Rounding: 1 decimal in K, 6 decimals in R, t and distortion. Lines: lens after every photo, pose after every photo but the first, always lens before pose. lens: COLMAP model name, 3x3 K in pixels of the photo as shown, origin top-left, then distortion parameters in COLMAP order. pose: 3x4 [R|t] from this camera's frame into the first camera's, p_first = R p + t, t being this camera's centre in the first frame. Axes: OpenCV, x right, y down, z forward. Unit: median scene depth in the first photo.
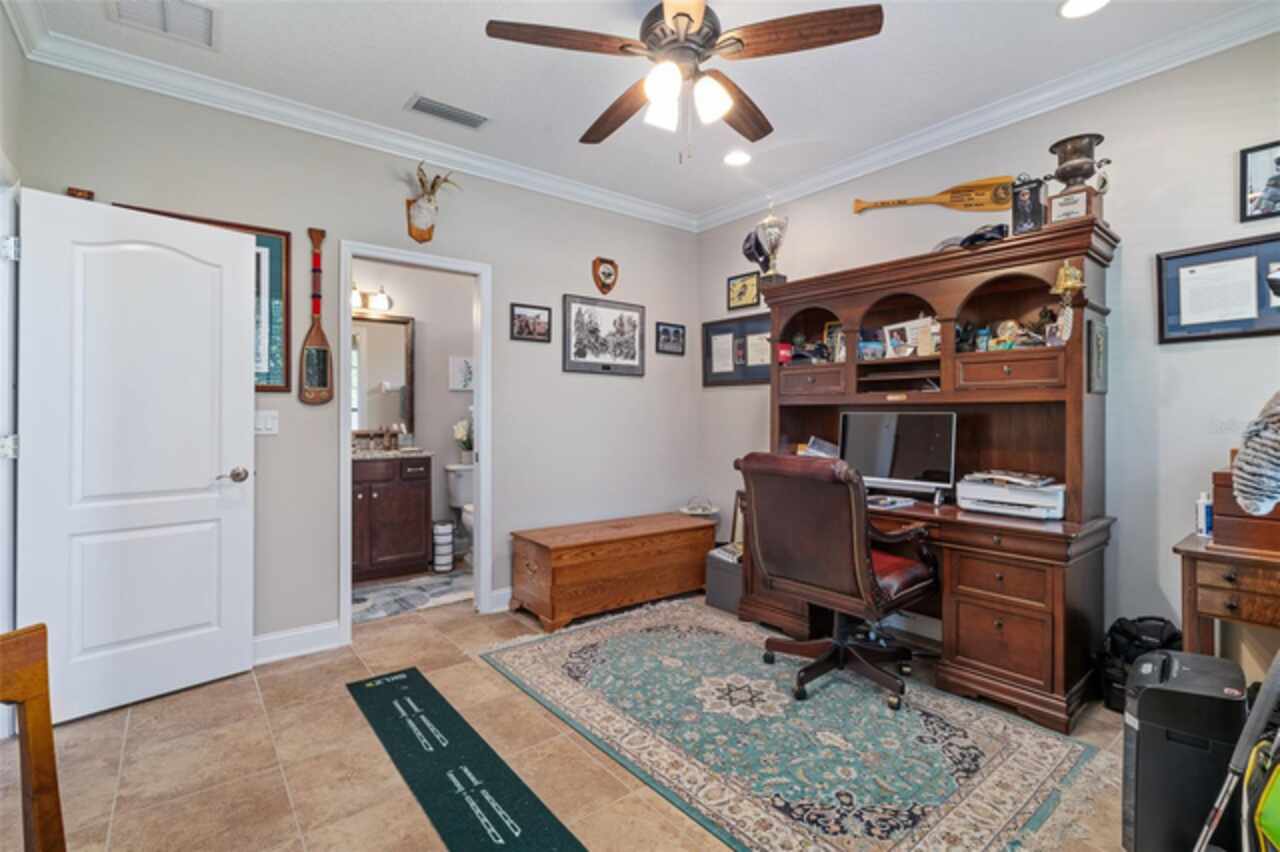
lens RADIAL K [[579.4, 0, 654.4], [0, 579.4, 419.0], [0, 0, 1]] dist [-0.005874, 0.001190]
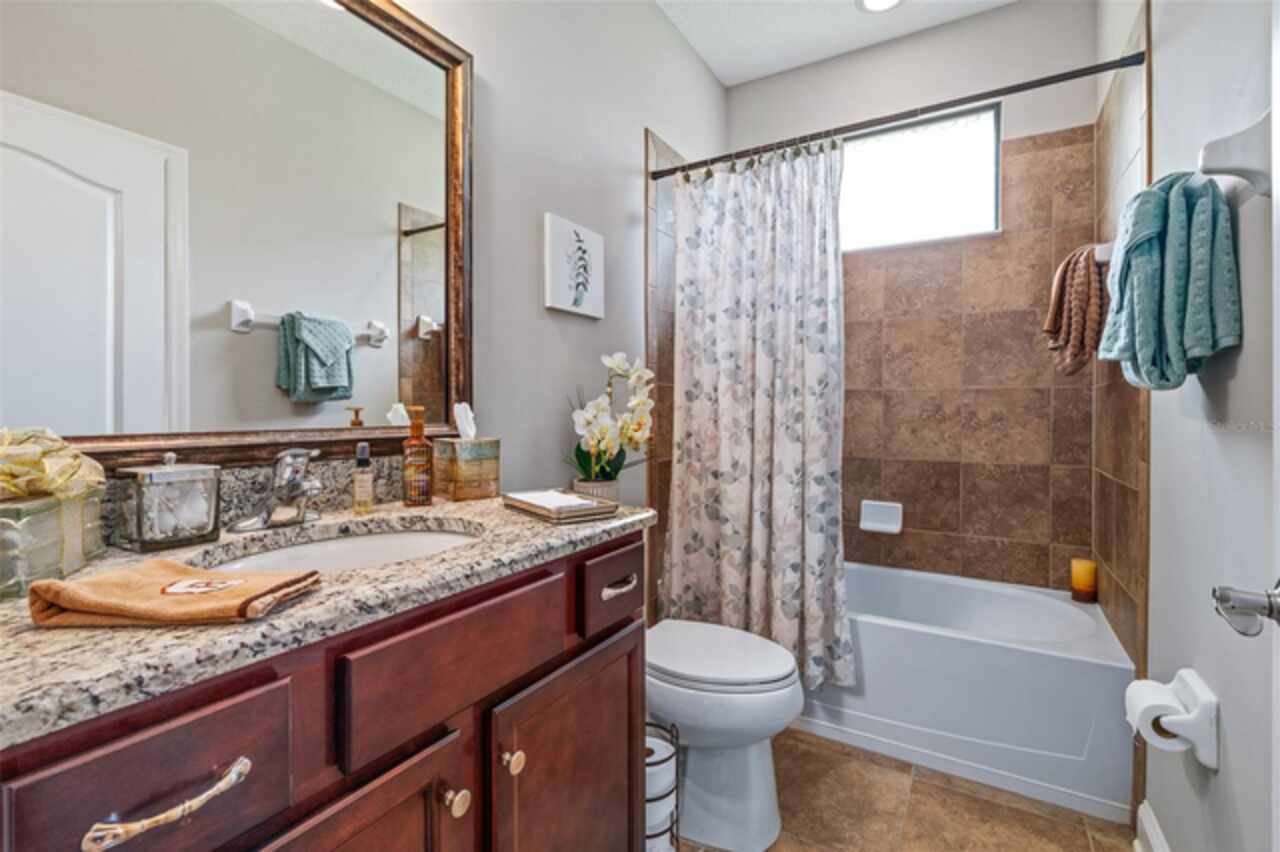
lens RADIAL K [[579.4, 0, 650.1], [0, 579.4, 407.0], [0, 0, 1]] dist [-0.005874, 0.001190]
pose [[0.935096, 0.002966, 0.354383, -0.650726], [-0.002220, 0.999994, -0.002512, 0.014791], [-0.354388, 0.001562, 0.935097, 1.019218]]
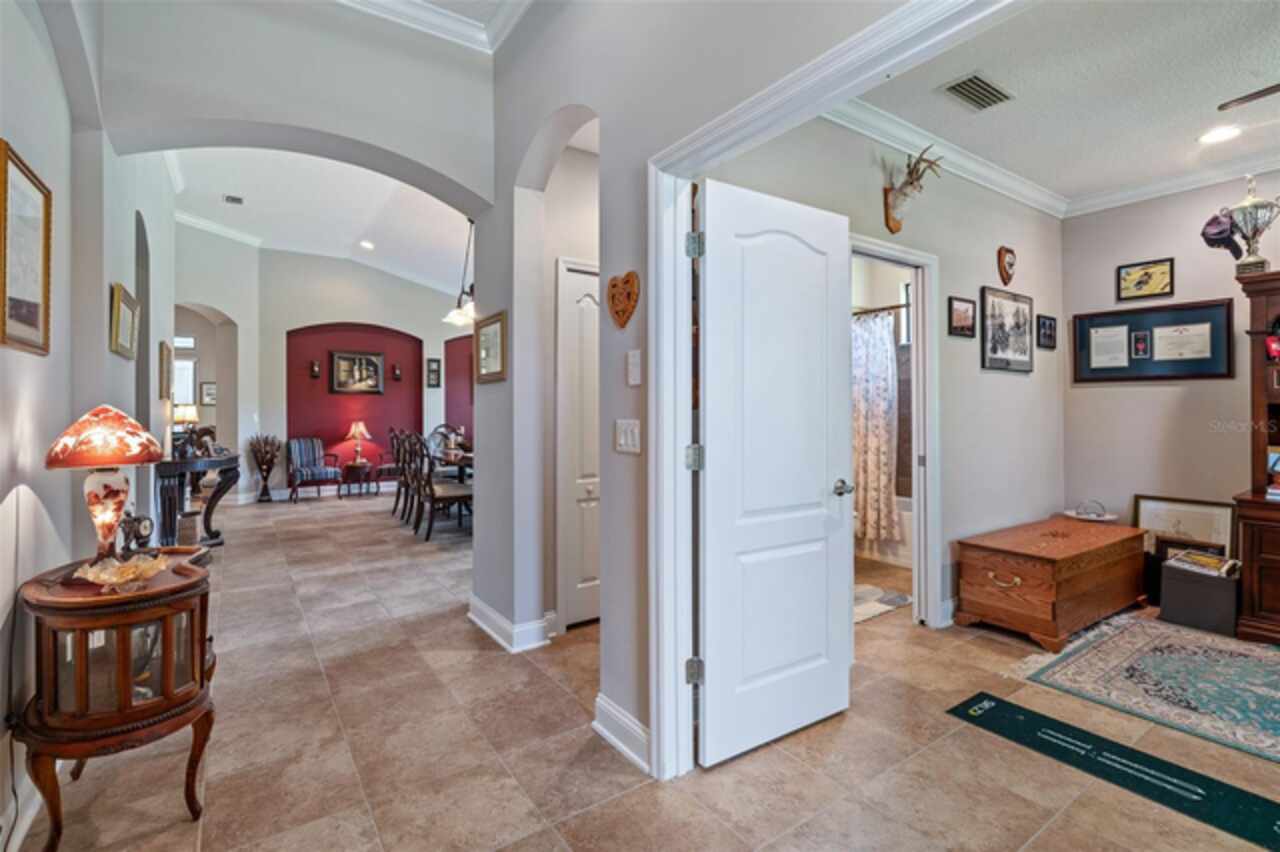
lens RADIAL K [[579.4, 0, 669.0], [0, 579.4, 407.7], [0, 0, 1]] dist [-0.005874, 0.001190]
pose [[0.997983, -0.006423, -0.063156, -0.719944], [0.005869, 0.999943, -0.008956, -0.015637], [0.063210, 0.008567, 0.997963, 0.038167]]
